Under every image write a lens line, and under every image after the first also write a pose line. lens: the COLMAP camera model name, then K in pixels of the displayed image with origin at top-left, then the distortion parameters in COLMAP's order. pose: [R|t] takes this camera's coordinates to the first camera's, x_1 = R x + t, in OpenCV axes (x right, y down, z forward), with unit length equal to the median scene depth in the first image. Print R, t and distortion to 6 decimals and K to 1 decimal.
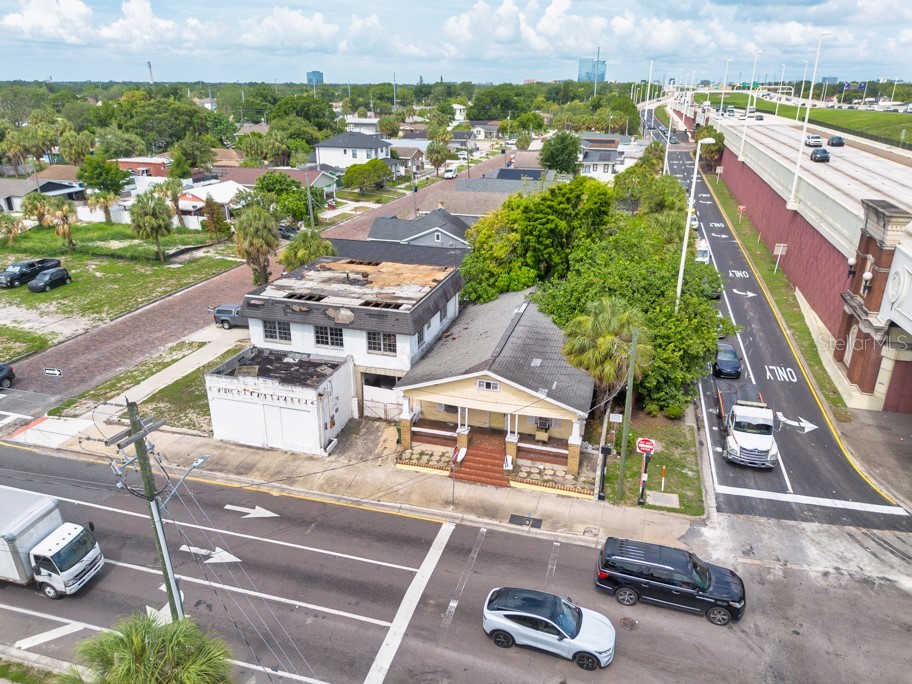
lens RADIAL K [[656.6, 0, 455.4], [0, 656.6, 344.0], [0, 0, 1]] dist [0.065187, -0.067974]
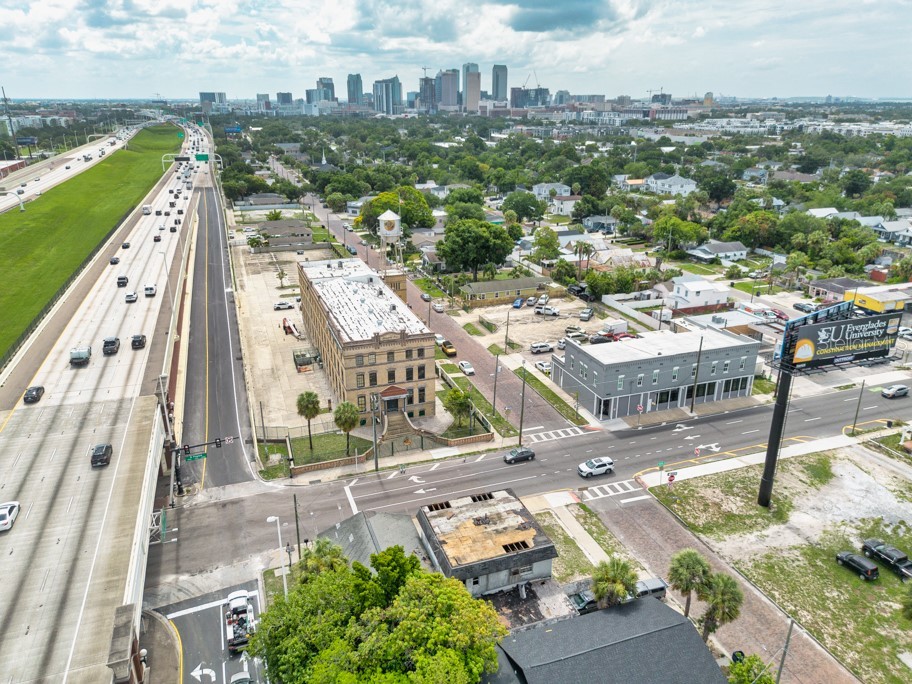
lens RADIAL K [[649.3, 0, 455.5], [0, 649.3, 341.1], [0, 0, 1]] dist [0.064421, -0.067775]
pose [[-0.809612, 0.202174, -0.551049, 0.718051], [-0.216408, 0.769860, 0.600403, -1.434534], [0.545616, 0.605345, -0.579535, 1.704497]]
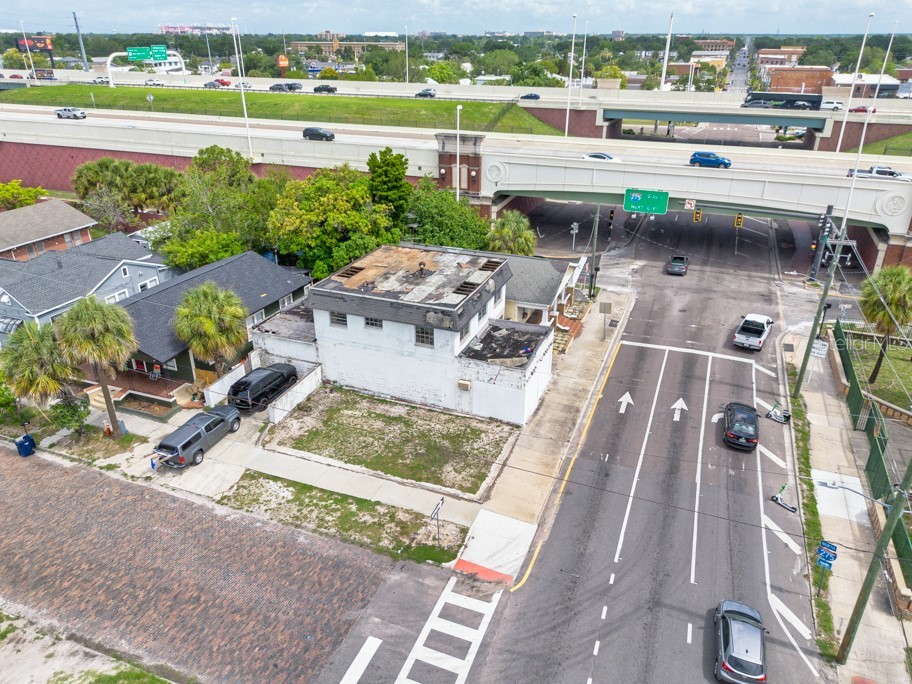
lens RADIAL K [[650.9, 0, 455.4], [0, 650.9, 342.0], [0, 0, 1]] dist [0.062532, -0.064729]
pose [[0.090956, -0.424546, 0.900826, -1.212828], [0.364231, 0.856084, 0.366683, -0.387986], [-0.926856, 0.294757, 0.232498, 0.777655]]
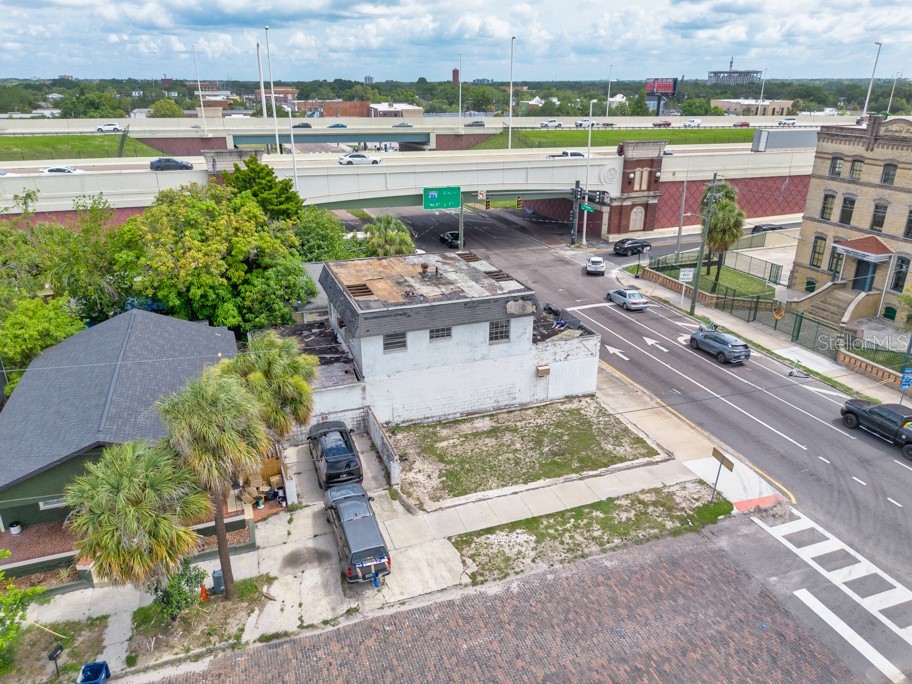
lens RADIAL K [[650.6, 0, 454.3], [0, 650.6, 339.0], [0, 0, 1]] dist [0.055292, -0.055016]
pose [[-0.595437, -0.297007, 0.746486, -0.951464], [0.291960, 0.785637, 0.545467, -0.553757], [-0.748474, 0.542735, -0.381083, 1.461199]]
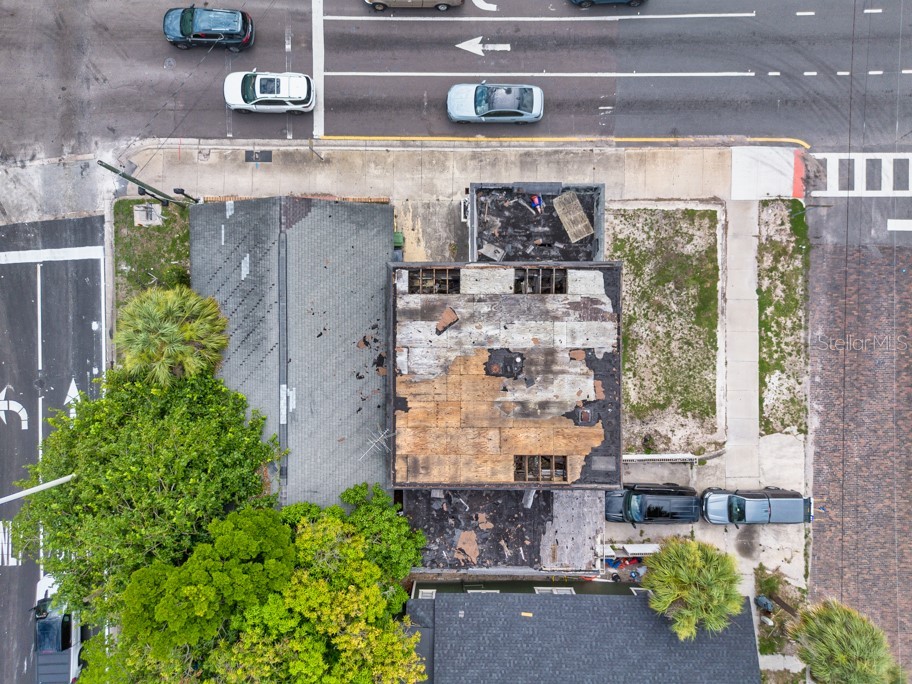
lens RADIAL K [[656.6, 0, 455.4], [0, 656.6, 344.0], [0, 0, 1]] dist [0.065187, -0.067974]
pose [[-0.959618, 0.281301, -0.001497, -0.108543], [-0.103279, -0.347360, 0.932027, -0.786998], [0.261660, 0.894545, 0.362385, 0.747350]]
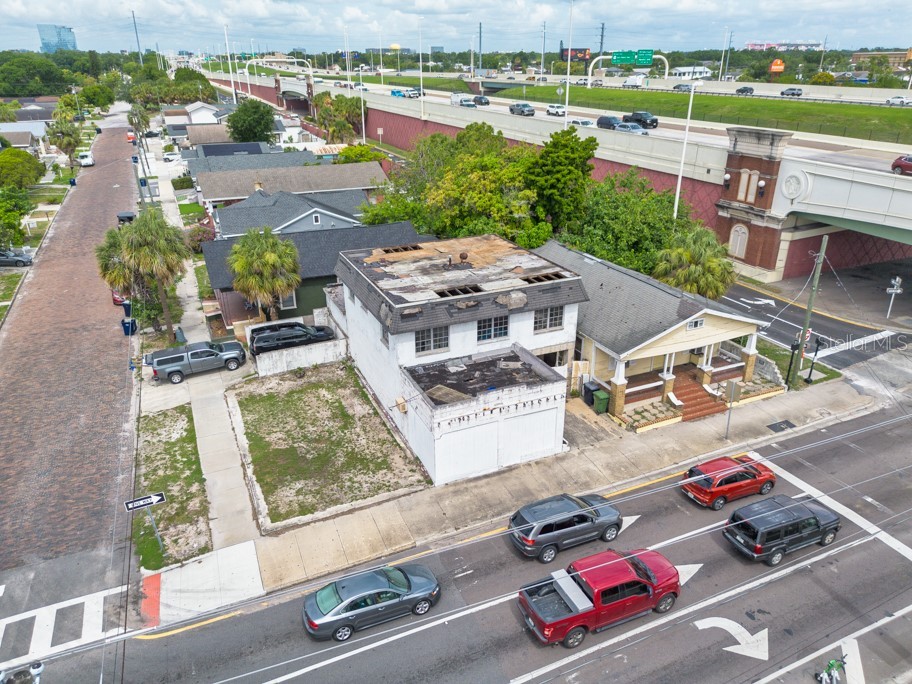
lens RADIAL K [[649.3, 0, 455.5], [0, 649.3, 341.1], [0, 0, 1]] dist [0.064421, -0.067775]
pose [[0.761588, -0.266430, 0.590762, -0.725376], [0.244555, 0.962338, 0.118737, -0.106881], [-0.600147, 0.054045, 0.798062, 0.337655]]
